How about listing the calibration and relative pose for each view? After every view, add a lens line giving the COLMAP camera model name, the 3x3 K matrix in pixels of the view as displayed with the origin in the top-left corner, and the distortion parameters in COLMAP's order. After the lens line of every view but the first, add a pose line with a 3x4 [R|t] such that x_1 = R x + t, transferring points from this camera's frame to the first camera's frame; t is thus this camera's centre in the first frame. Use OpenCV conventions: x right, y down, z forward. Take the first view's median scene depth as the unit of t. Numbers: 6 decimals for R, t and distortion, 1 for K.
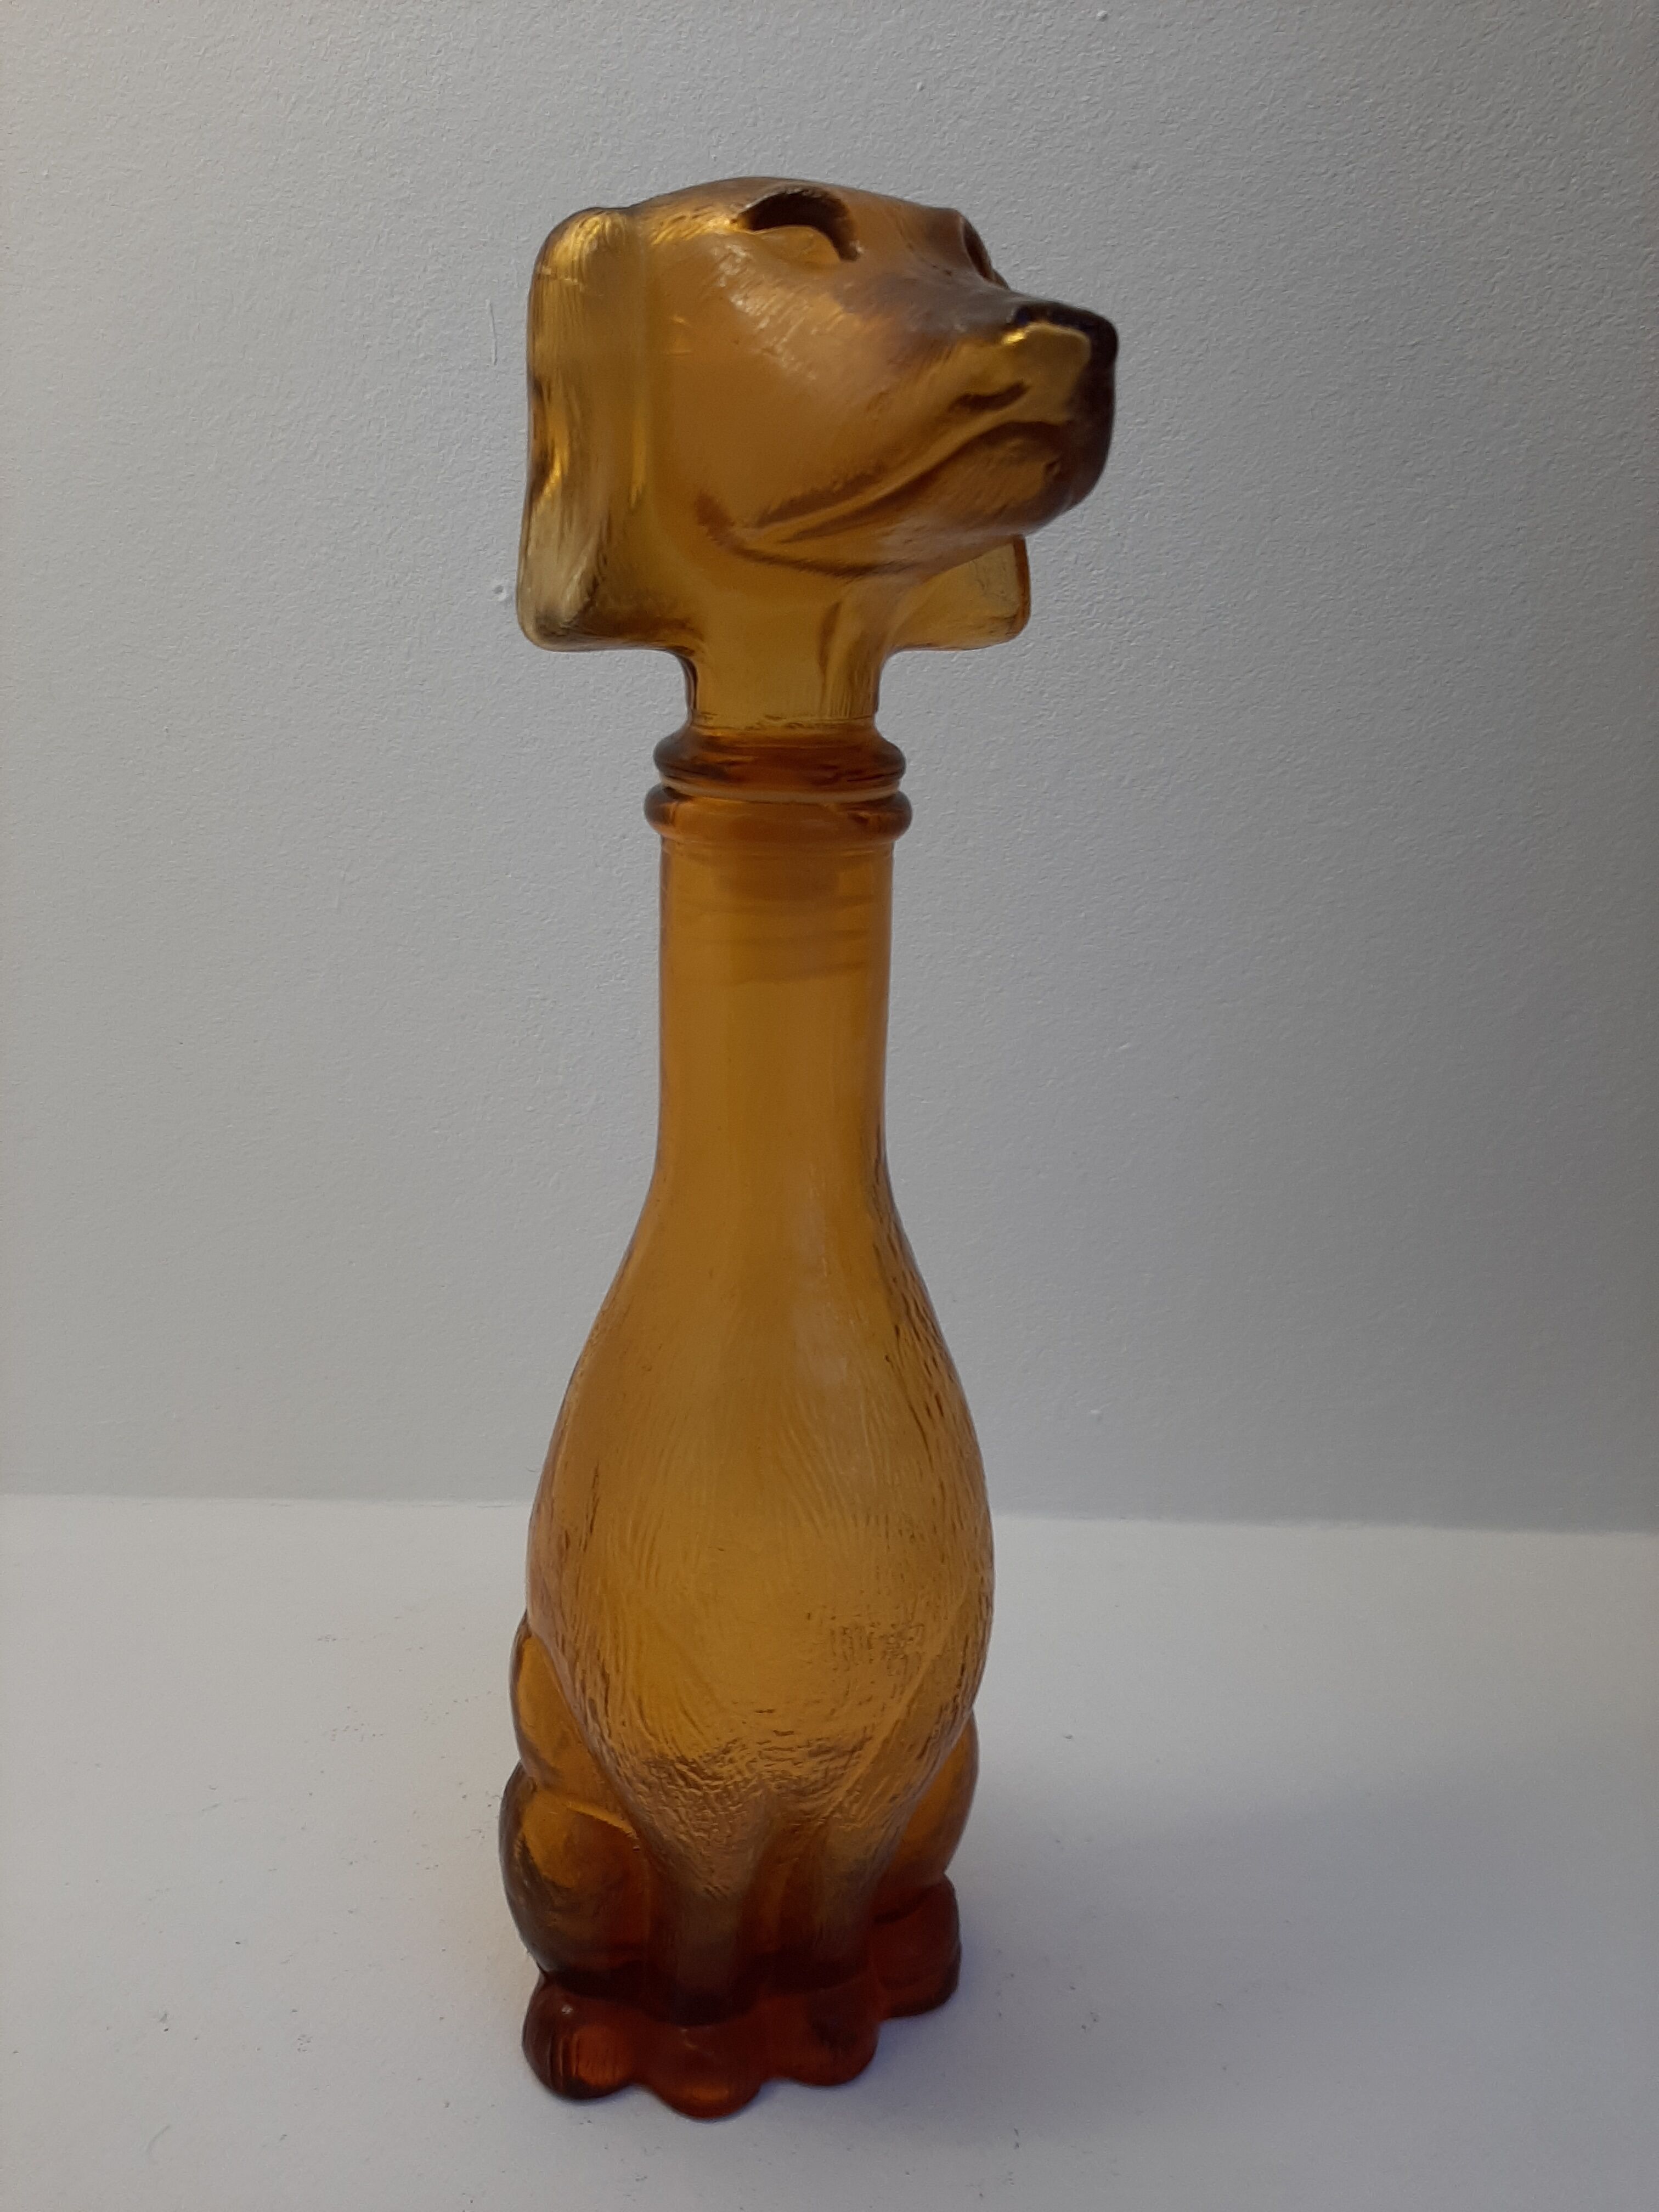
lens RADIAL K [[1650.6, 0, 887.4], [0, 1650.6, 1105.4], [0, 0, 1]] dist [-0.074439, -0.006090]
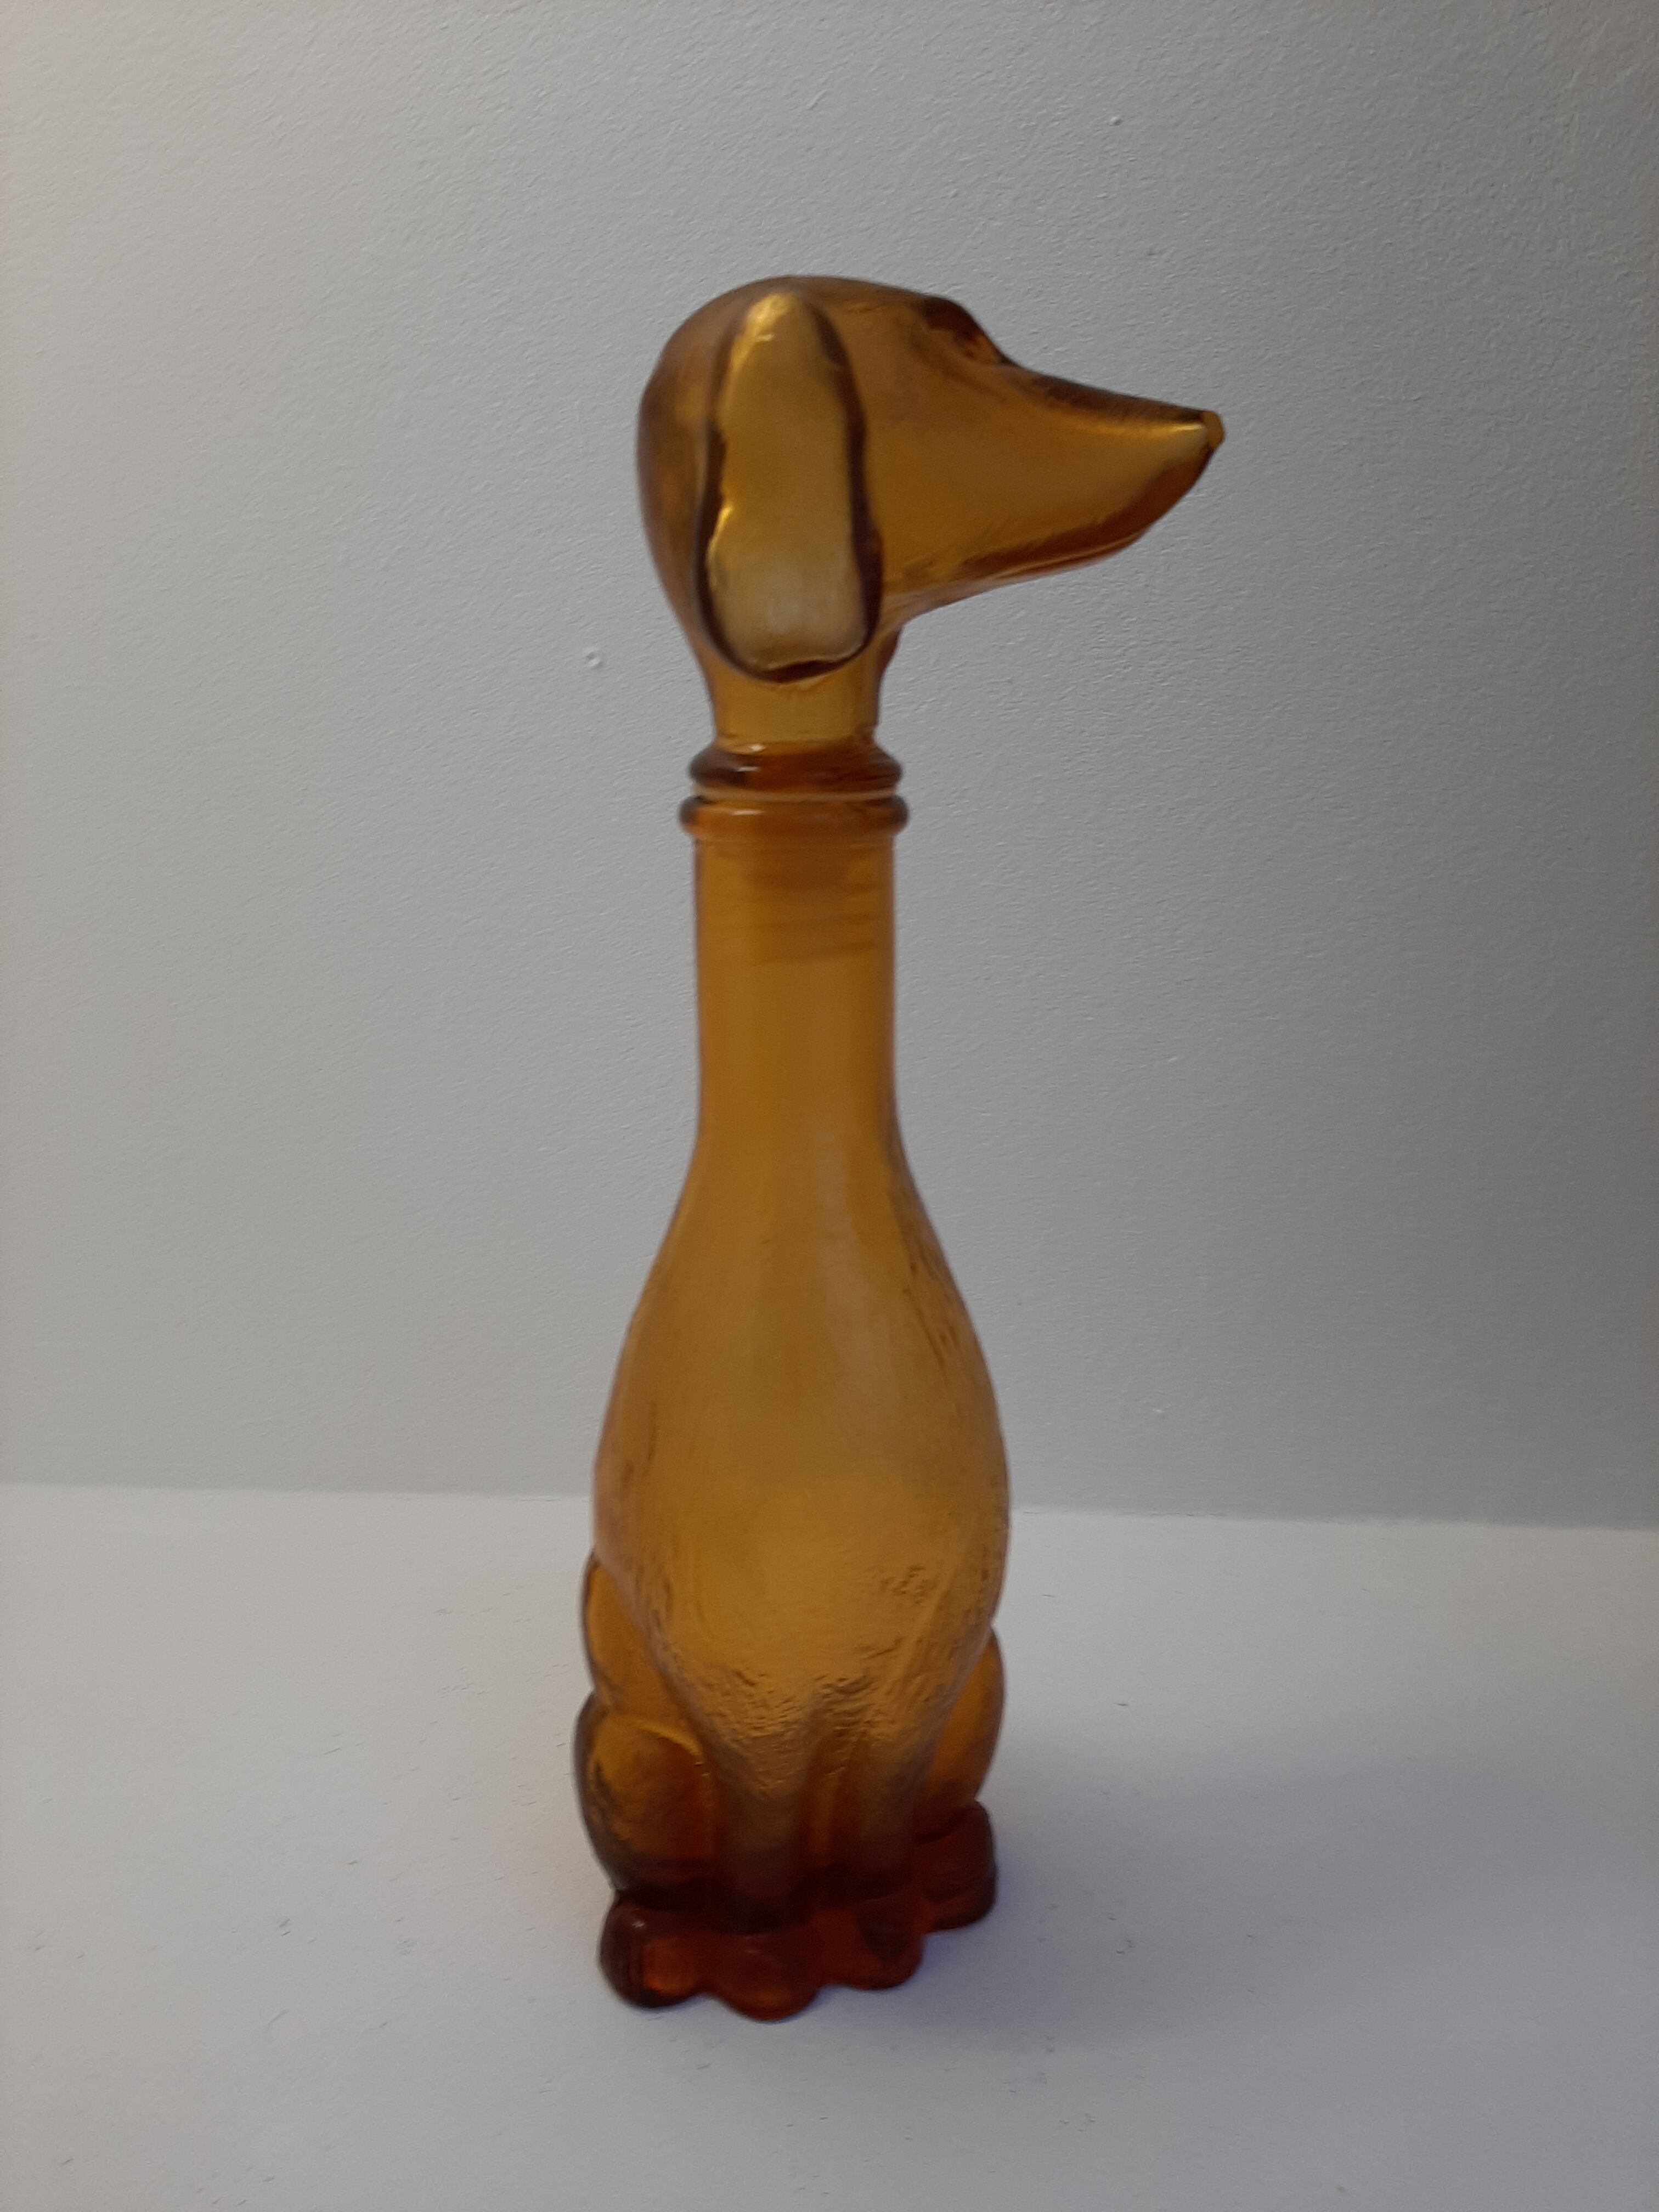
lens RADIAL K [[1650.6, 0, 887.4], [0, 1650.6, 1105.4], [0, 0, 1]] dist [-0.074439, -0.006090]
pose [[0.996406, -0.016430, -0.083099, 0.056223], [0.012461, 0.998767, -0.048055, 0.050994], [0.083786, 0.046847, 0.995382, -0.090798]]
